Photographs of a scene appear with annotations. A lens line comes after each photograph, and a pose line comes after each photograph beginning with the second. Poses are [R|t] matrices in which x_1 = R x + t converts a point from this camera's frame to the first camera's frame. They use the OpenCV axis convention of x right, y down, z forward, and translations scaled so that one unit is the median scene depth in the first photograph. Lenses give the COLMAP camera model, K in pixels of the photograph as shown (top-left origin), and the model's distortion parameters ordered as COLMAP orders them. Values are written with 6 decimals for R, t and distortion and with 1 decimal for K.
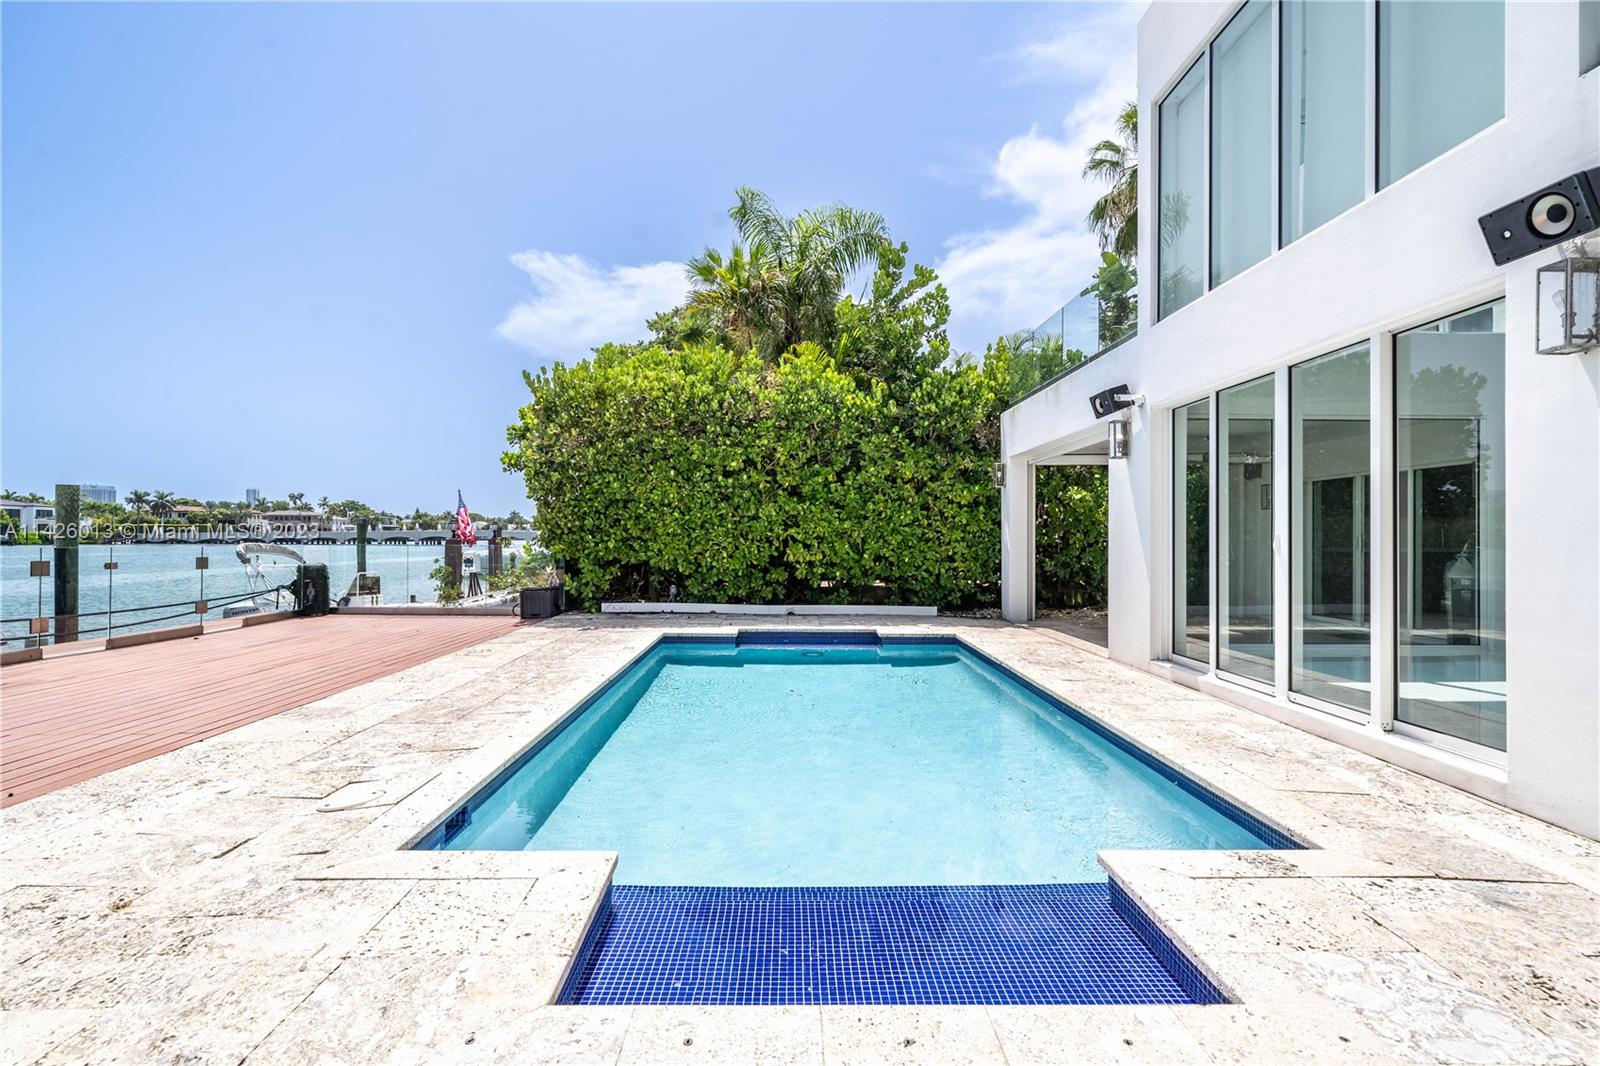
lens RADIAL K [[742.3, 0, 803.9], [0, 742.3, 538.4], [0, 0, 1]] dist [0.005223, 0.000632]
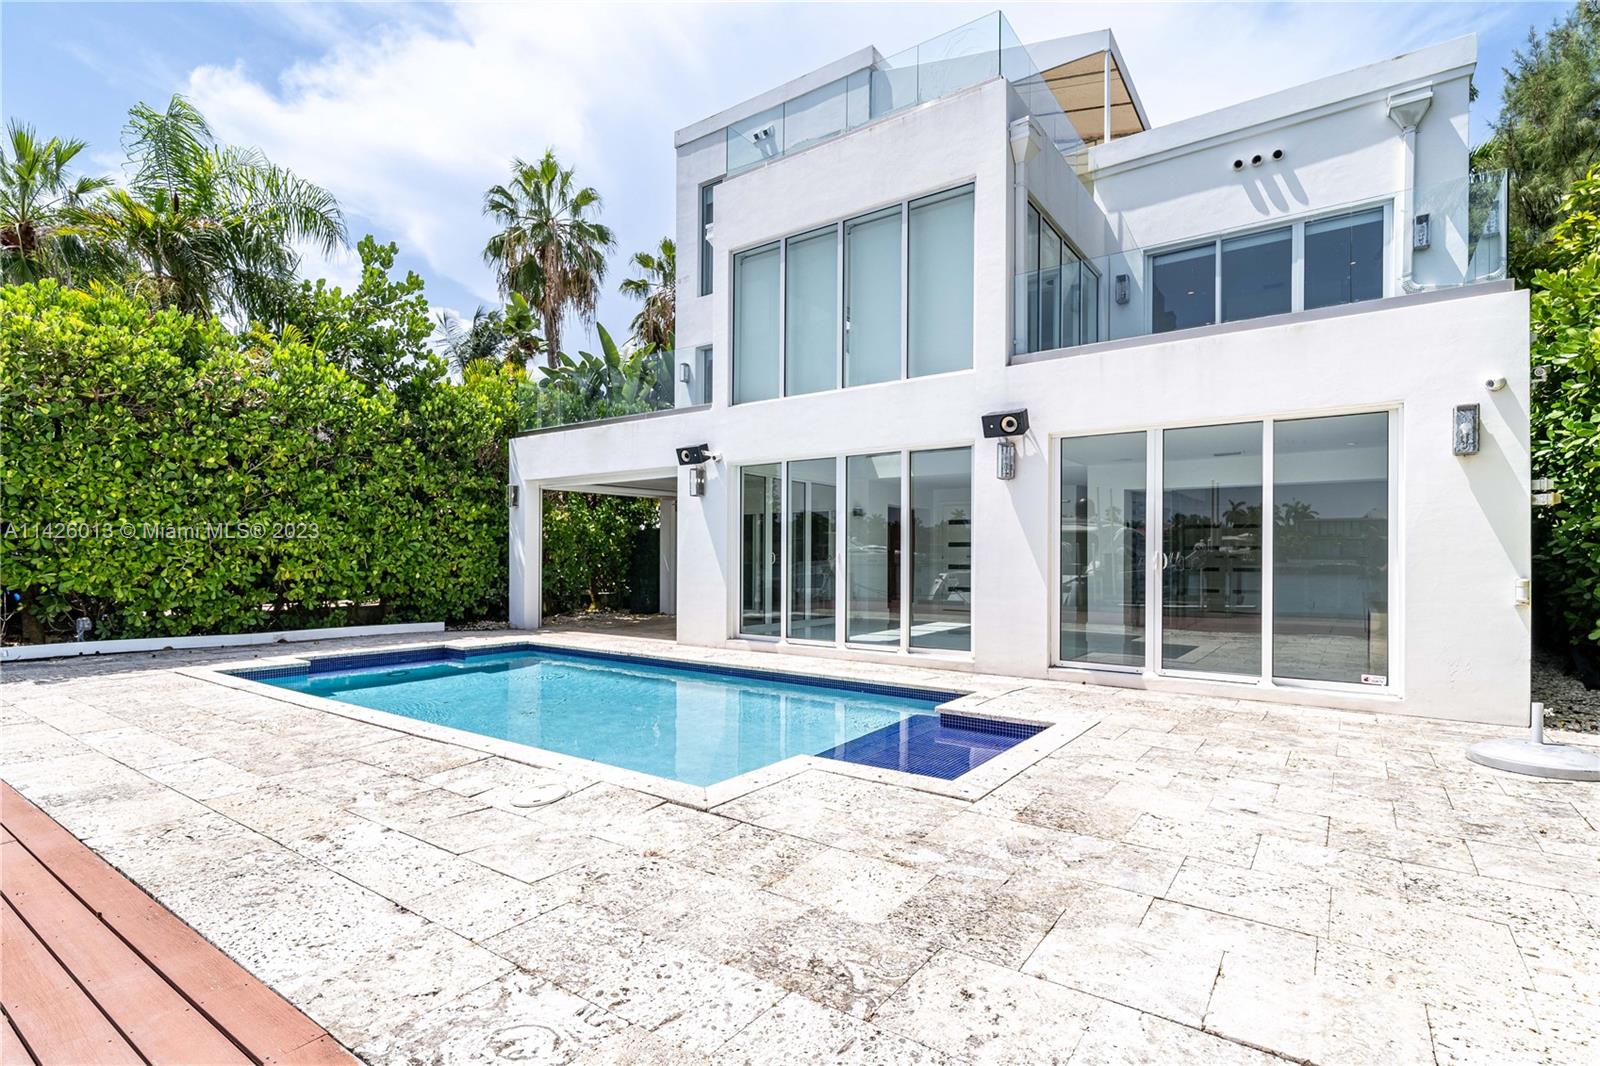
lens RADIAL K [[771.4, 0, 762.0], [0, 771.4, 557.2], [0, 0, 1]] dist [0.003719, -0.003177]
pose [[0.613654, 0.000643, 0.789575, -0.387043], [-0.002561, 0.999996, 0.001176, 0.001905], [-0.789571, -0.002744, 0.613653, 0.019501]]
